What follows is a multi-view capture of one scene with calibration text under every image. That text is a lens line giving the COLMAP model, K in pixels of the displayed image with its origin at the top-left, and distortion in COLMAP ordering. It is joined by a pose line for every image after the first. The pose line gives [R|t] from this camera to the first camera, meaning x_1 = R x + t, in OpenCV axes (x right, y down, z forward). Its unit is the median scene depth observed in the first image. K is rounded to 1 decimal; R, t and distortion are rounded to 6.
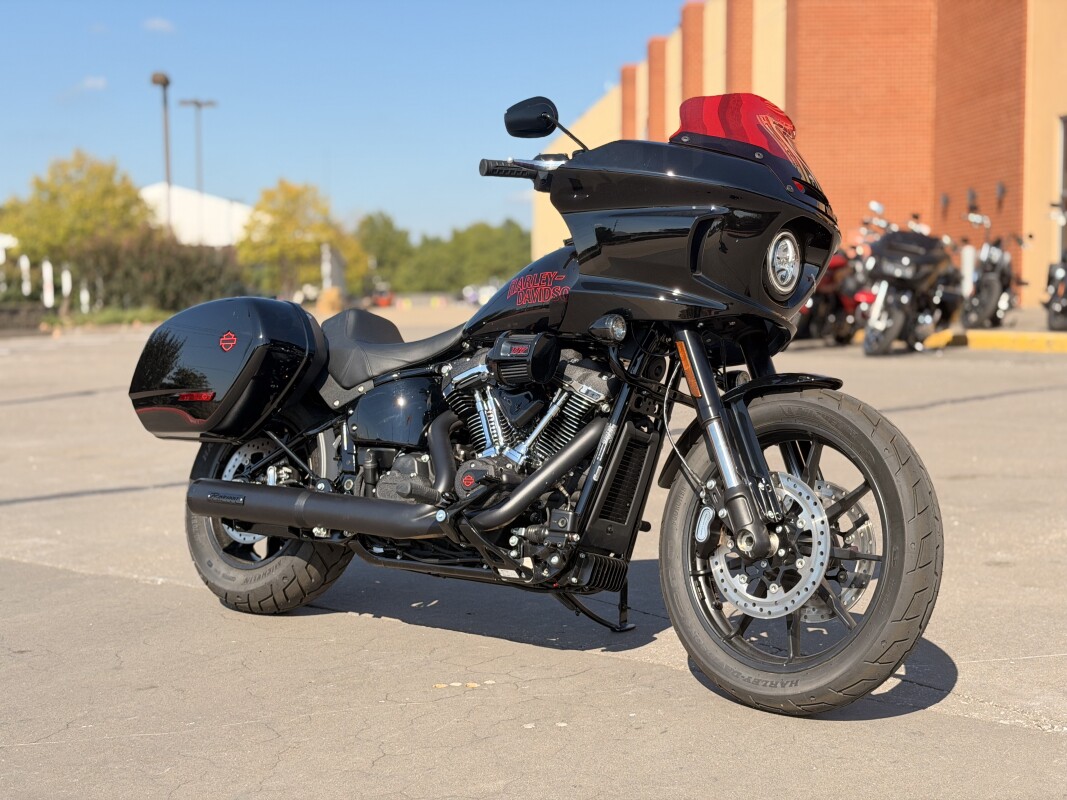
lens RADIAL K [[1462.0, 0, 536.8], [0, 1462.0, 399.2], [0, 0, 1]] dist [0.117230, -0.058964]
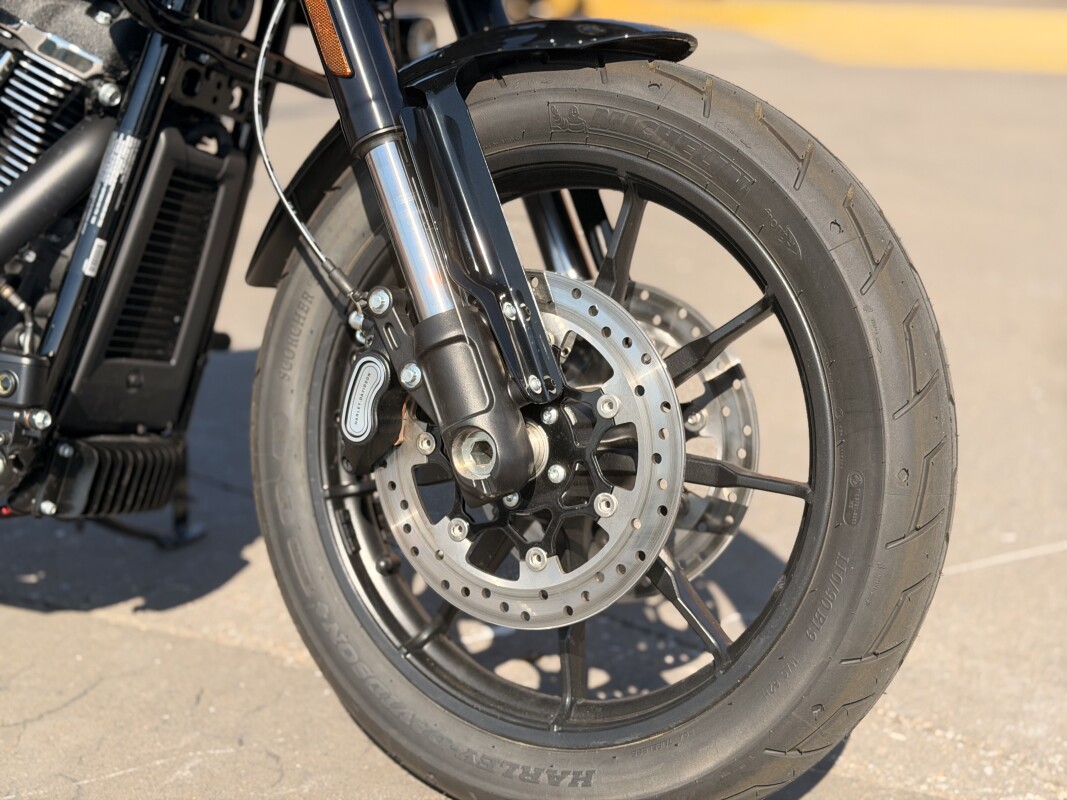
lens RADIAL K [[1462.0, 0, 536.8], [0, 1462.0, 399.2], [0, 0, 1]] dist [0.117230, -0.058964]
pose [[0.962641, -0.040578, 0.267722, 0.051218], [-0.019727, 0.975571, 0.218798, -0.004170], [-0.270060, -0.215905, 0.938324, 0.598103]]
